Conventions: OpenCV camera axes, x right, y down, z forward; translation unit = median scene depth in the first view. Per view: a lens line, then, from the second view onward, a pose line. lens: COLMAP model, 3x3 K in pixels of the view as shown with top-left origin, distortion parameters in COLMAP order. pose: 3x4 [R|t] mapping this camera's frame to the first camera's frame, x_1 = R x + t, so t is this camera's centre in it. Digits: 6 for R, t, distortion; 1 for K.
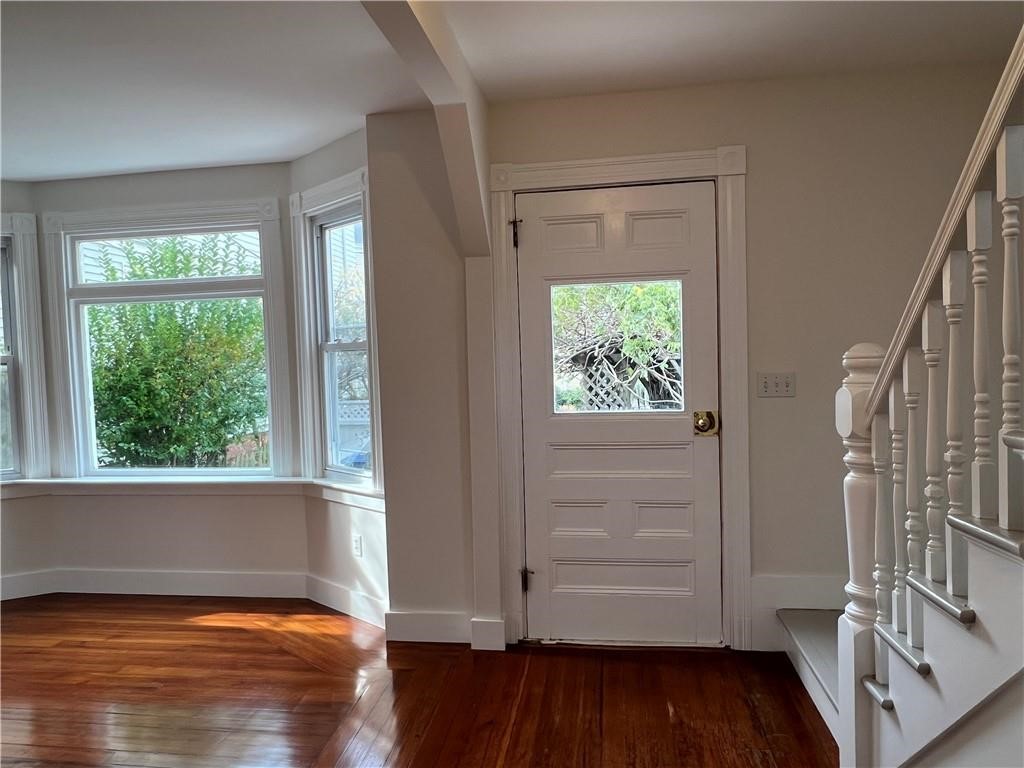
lens RADIAL K [[699.6, 0, 512.0], [0, 699.6, 384.0], [0, 0, 1]] dist [-0.020797, 0.001665]
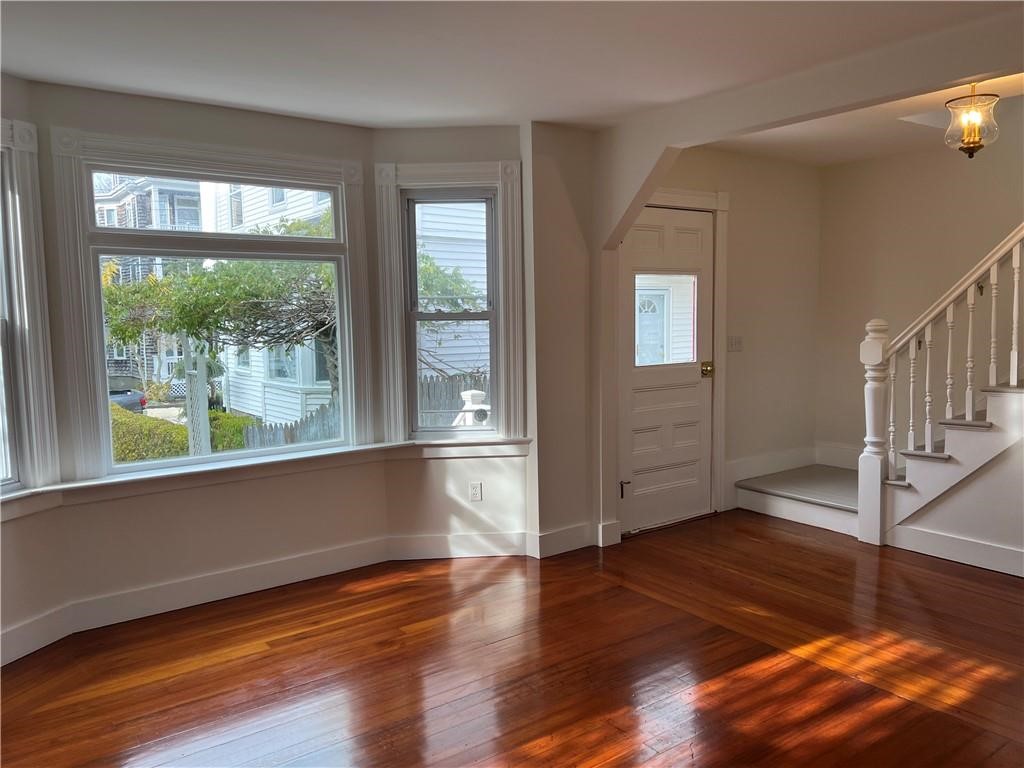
lens RADIAL K [[757.0, 0, 512.0], [0, 757.0, 384.0], [0, 0, 1]] dist [0.107873, -0.181859]
pose [[0.713118, -0.044019, 0.699661, -1.162357], [0.026845, 0.999009, 0.035492, 0.016263], [-0.700530, -0.006528, 0.713593, 0.089797]]
